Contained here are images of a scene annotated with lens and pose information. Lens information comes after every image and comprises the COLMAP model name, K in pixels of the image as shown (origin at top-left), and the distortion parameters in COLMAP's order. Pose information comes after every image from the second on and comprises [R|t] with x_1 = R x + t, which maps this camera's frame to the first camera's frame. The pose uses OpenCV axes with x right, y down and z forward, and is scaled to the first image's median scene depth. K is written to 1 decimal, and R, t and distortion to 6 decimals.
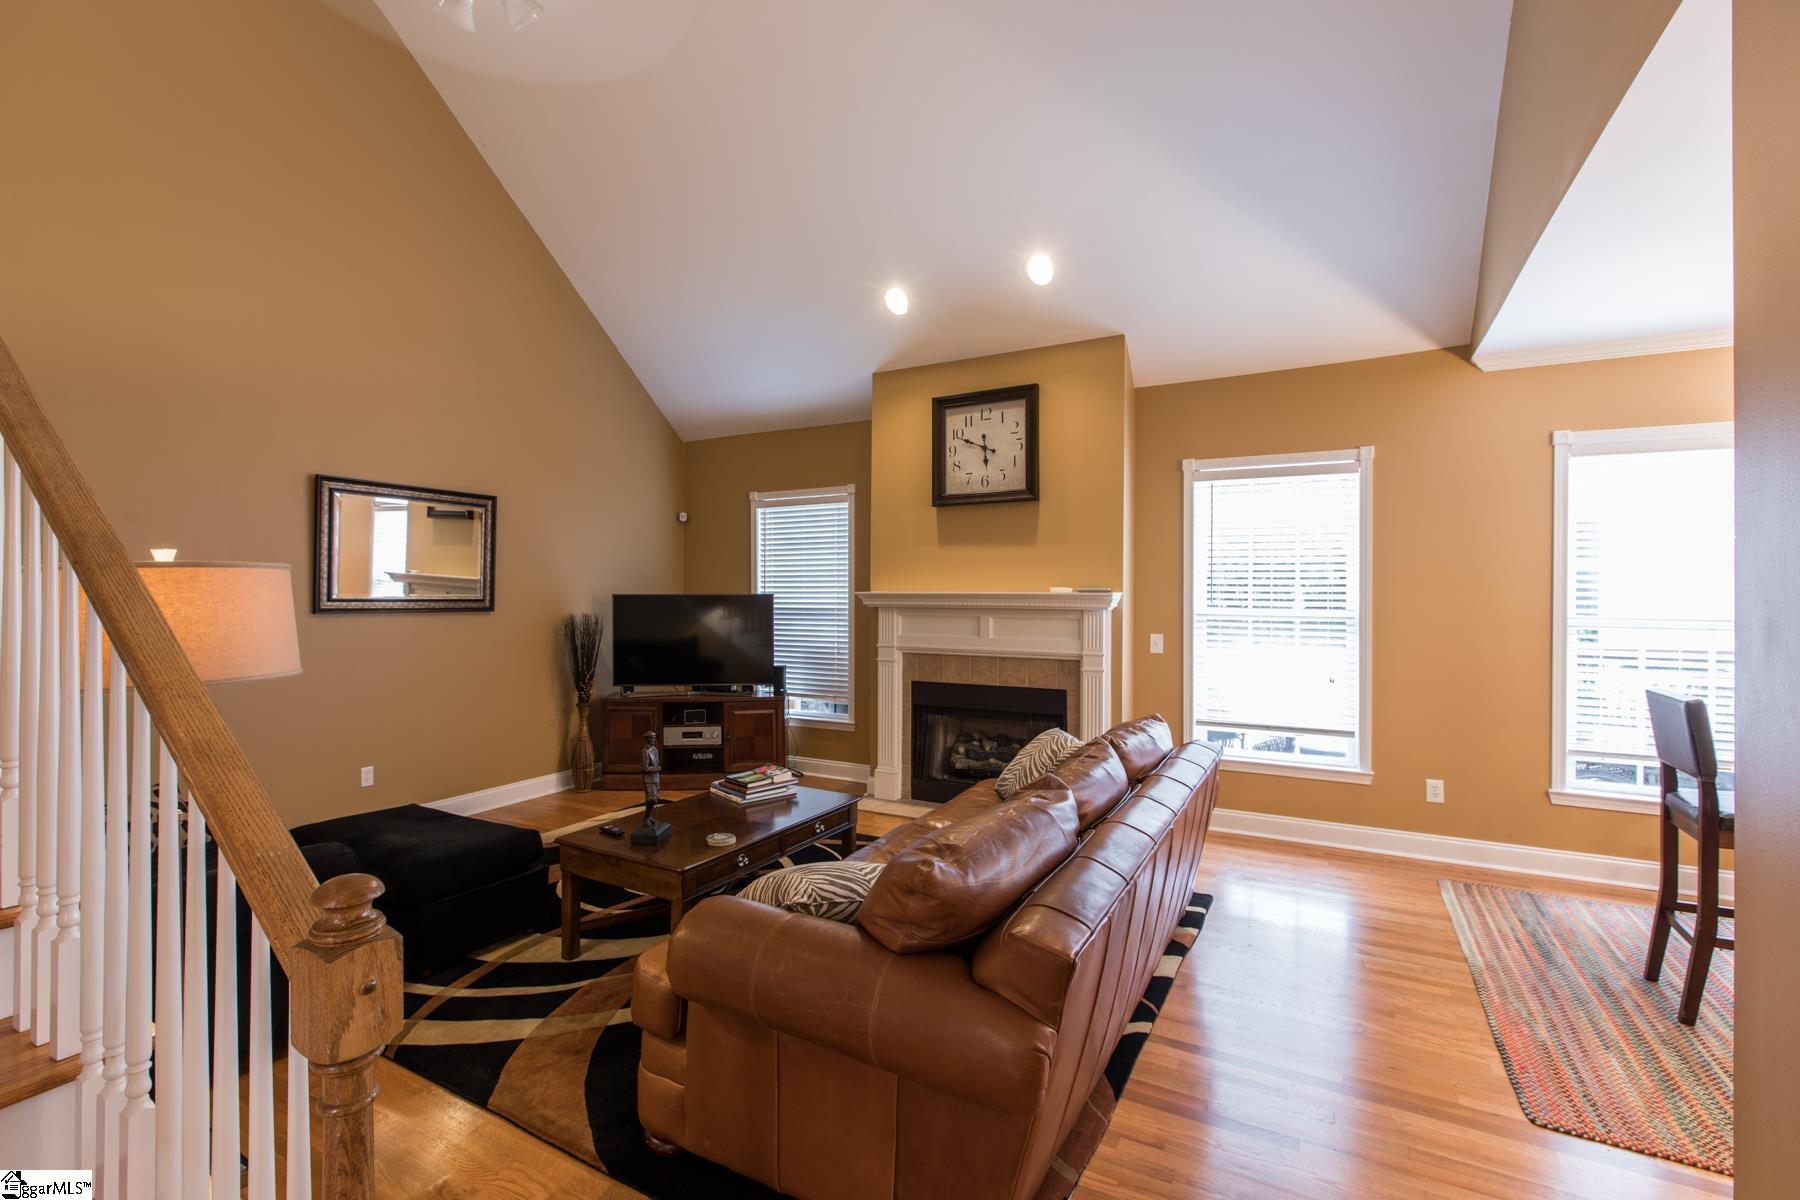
lens RADIAL K [[799.0, 0, 894.1], [0, 799.0, 598.3], [0, 0, 1]] dist [0.001821, -0.001814]
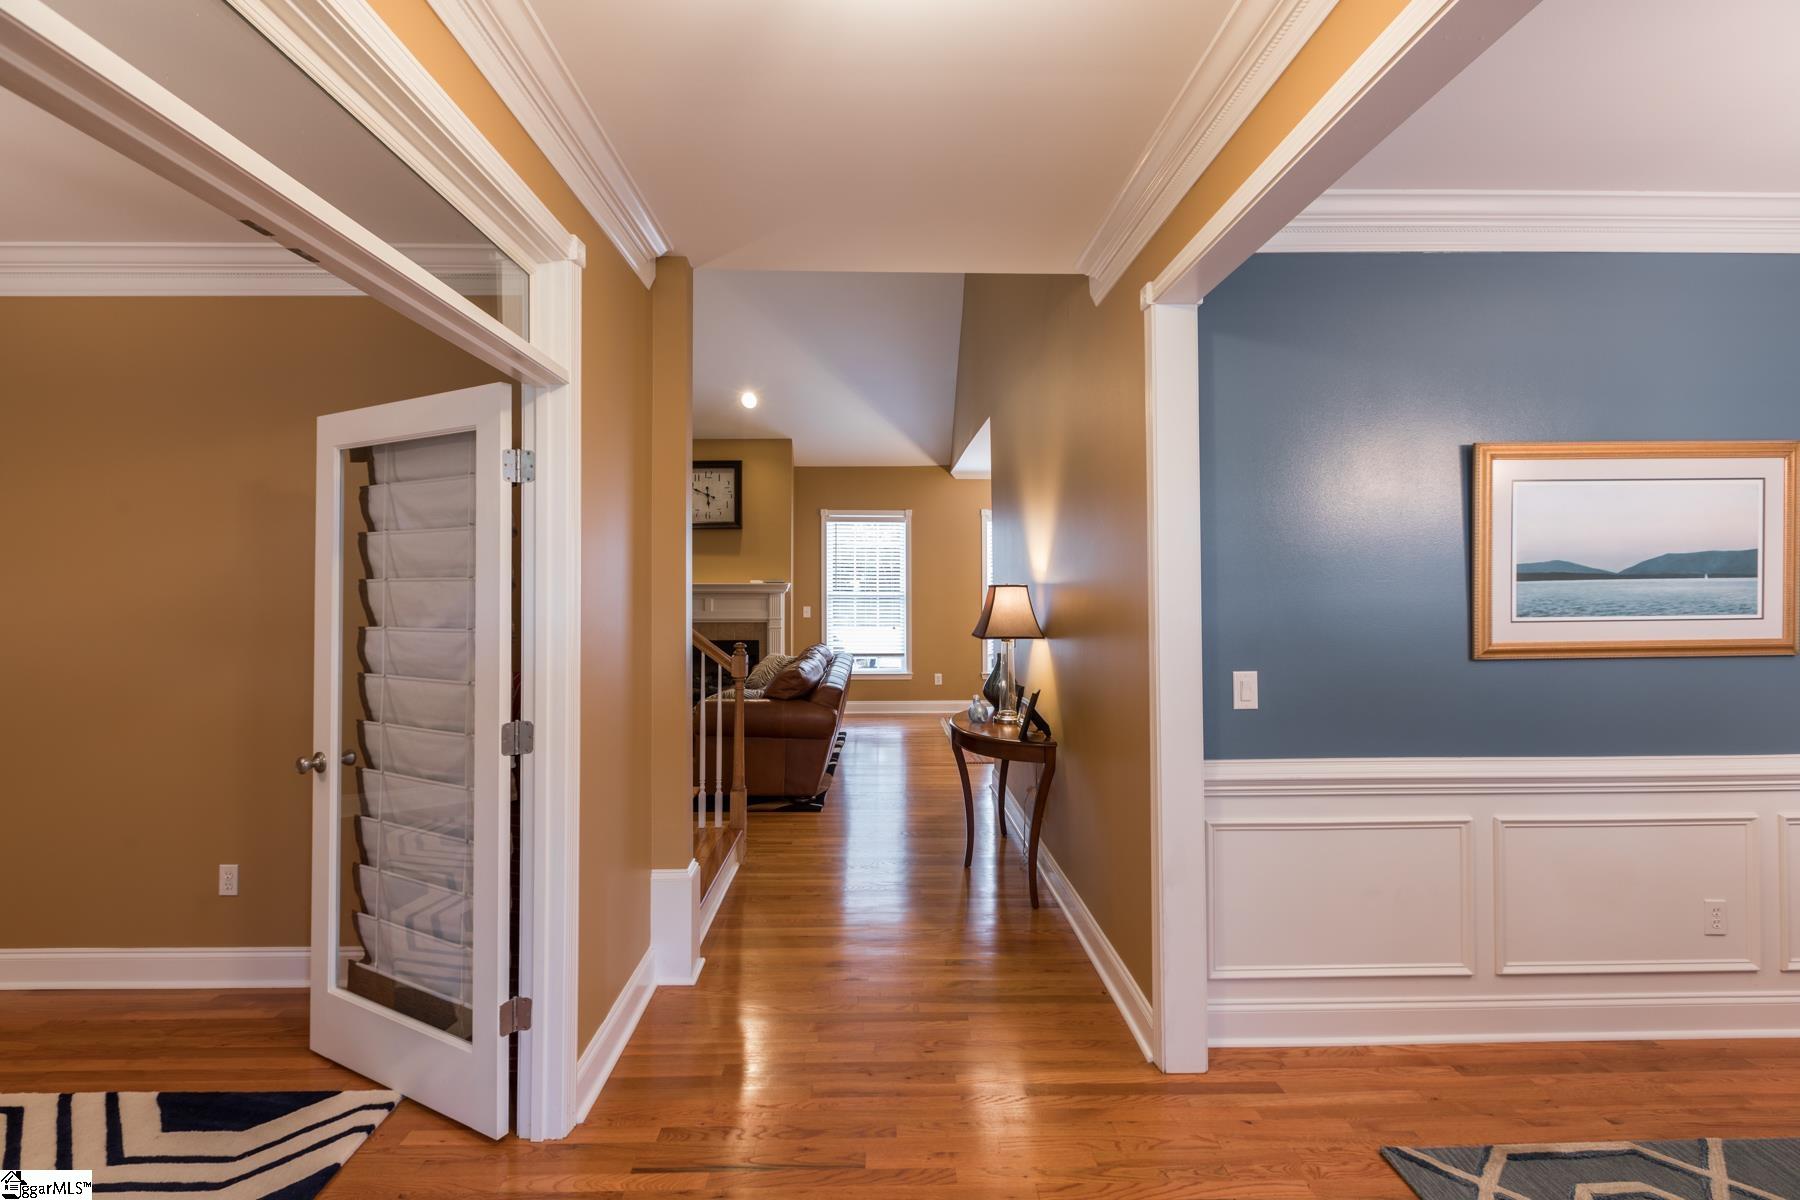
lens RADIAL K [[799.0, 0, 891.0], [0, 799.0, 569.3], [0, 0, 1]] dist [0.001821, -0.001814]
pose [[0.868412, 0.003551, 0.495830, -0.379412], [0.006116, 0.999822, -0.017873, -0.004724], [-0.495805, 0.018553, 0.868236, -0.617852]]
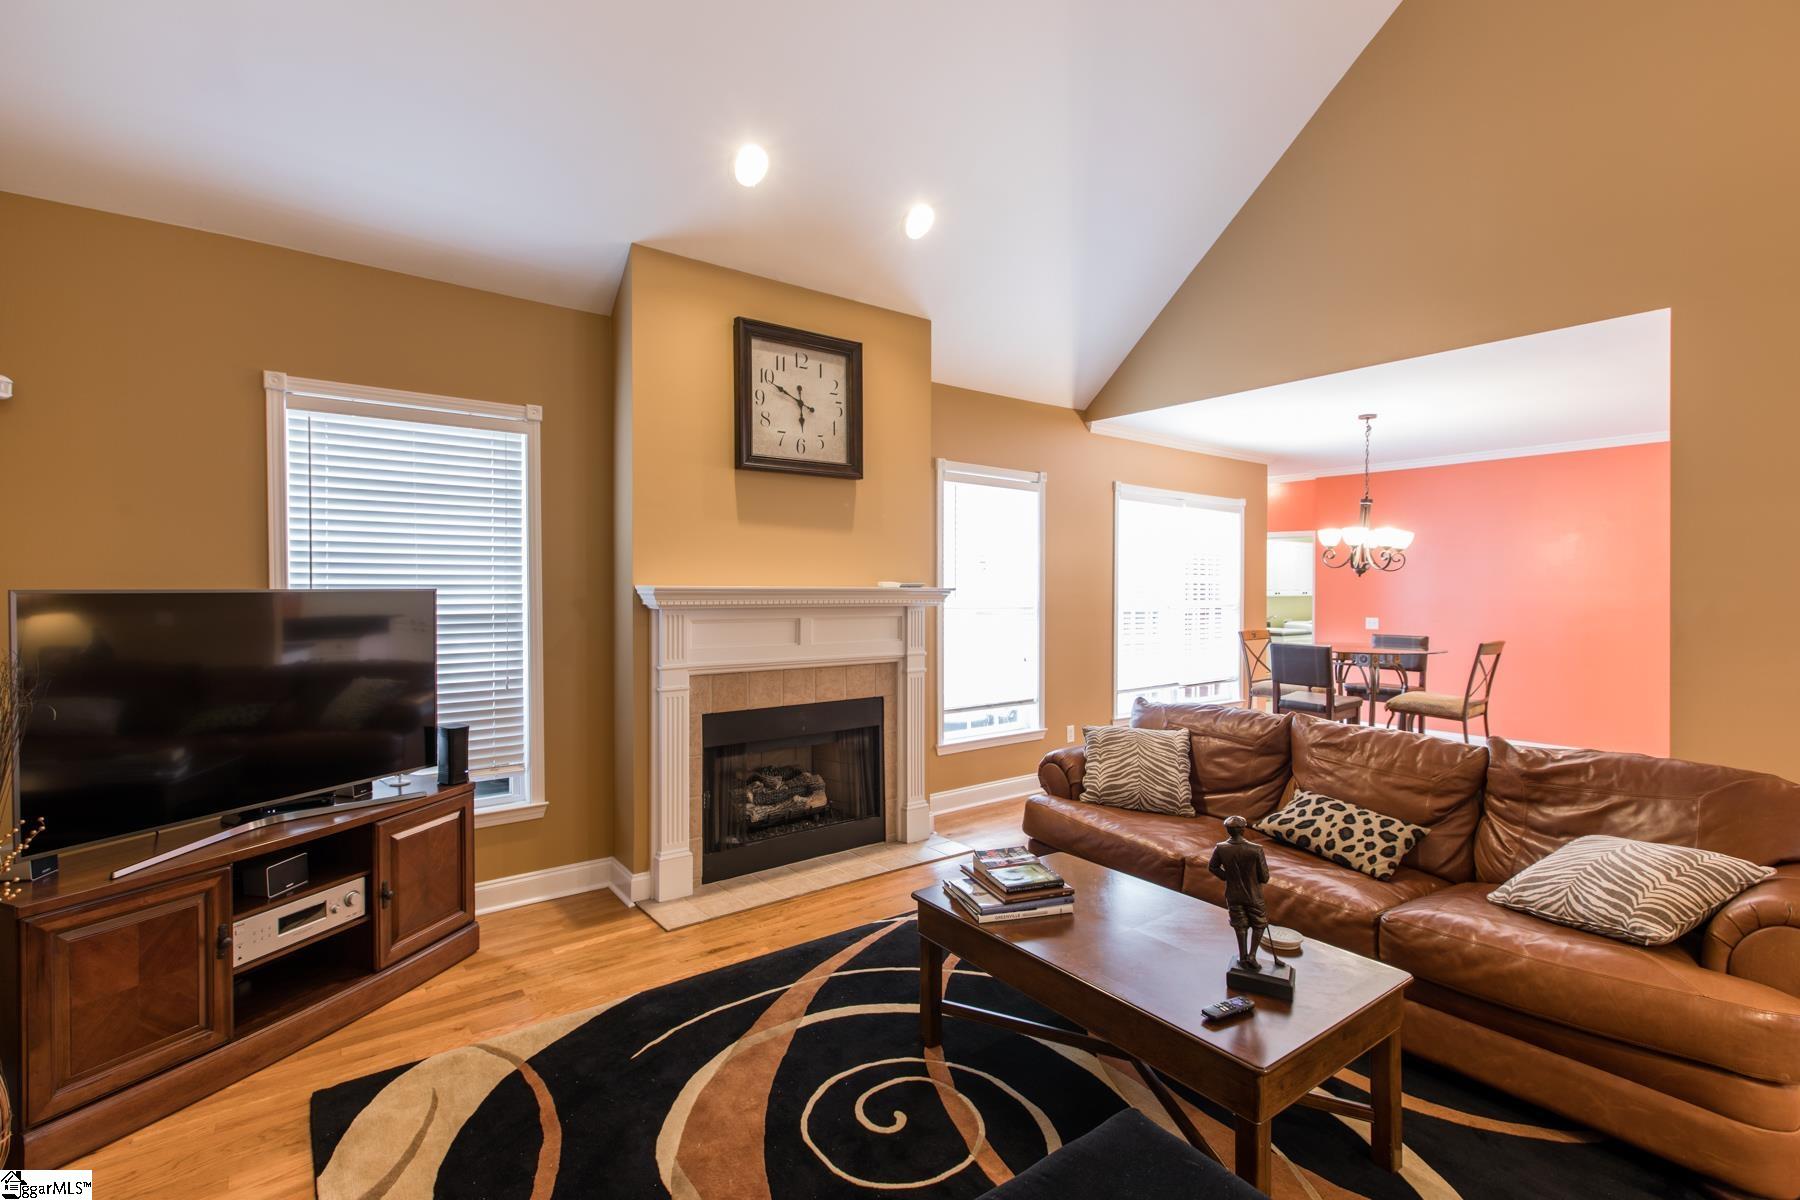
lens RADIAL K [[799.0, 0, 907.5], [0, 799.0, 597.6], [0, 0, 1]] dist [0.001821, -0.001814]
pose [[0.408452, -0.009499, 0.912730, -0.573490], [0.006140, 0.999952, 0.007659, -0.002399], [-0.912759, 0.002476, 0.408491, 0.594069]]
